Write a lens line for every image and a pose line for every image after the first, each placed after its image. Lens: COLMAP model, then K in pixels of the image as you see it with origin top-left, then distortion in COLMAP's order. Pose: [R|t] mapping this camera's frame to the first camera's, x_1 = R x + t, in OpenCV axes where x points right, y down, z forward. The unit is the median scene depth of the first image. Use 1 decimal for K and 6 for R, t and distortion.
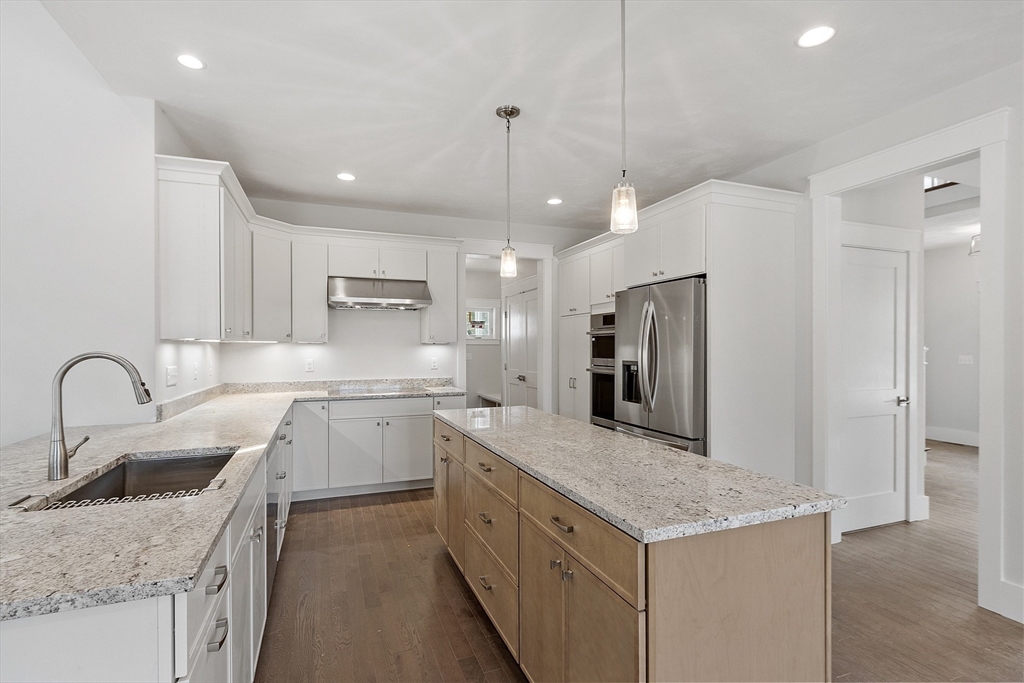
lens RADIAL K [[482.5, 0, 512.0], [0, 482.5, 341.5], [0, 0, 1]] dist [0.001714, 0.000193]
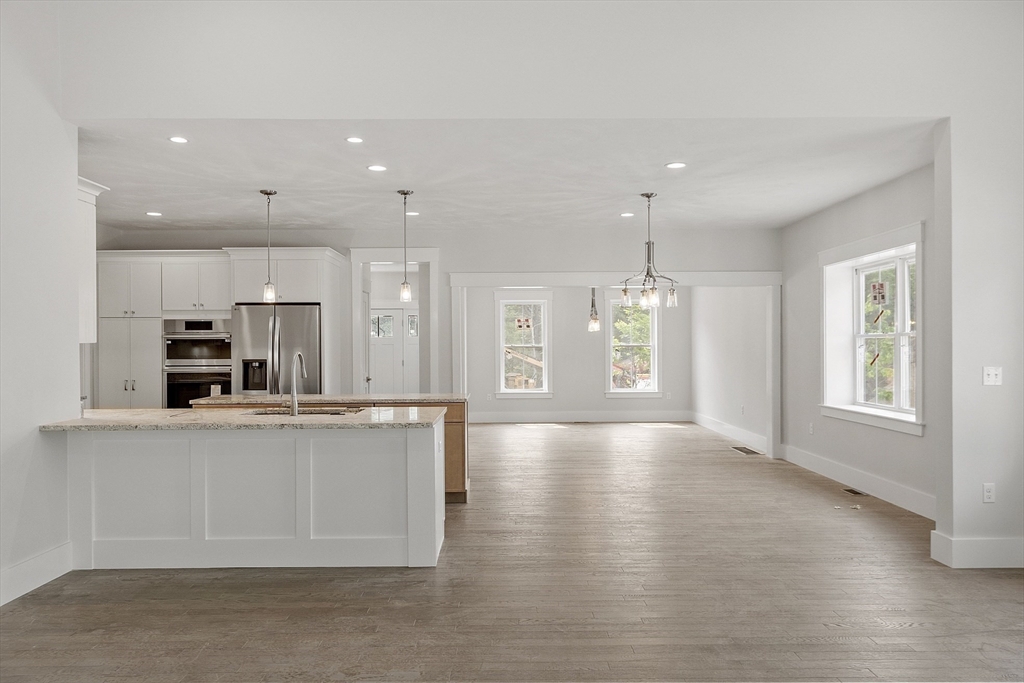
lens RADIAL K [[482.5, 0, 512.0], [0, 482.5, 341.5], [0, 0, 1]] dist [0.001714, 0.000193]
pose [[0.361402, 0.000133, 0.932410, -0.556504], [-0.004951, 0.999986, 0.001776, -0.011725], [-0.932397, -0.005258, 0.361397, -0.111141]]
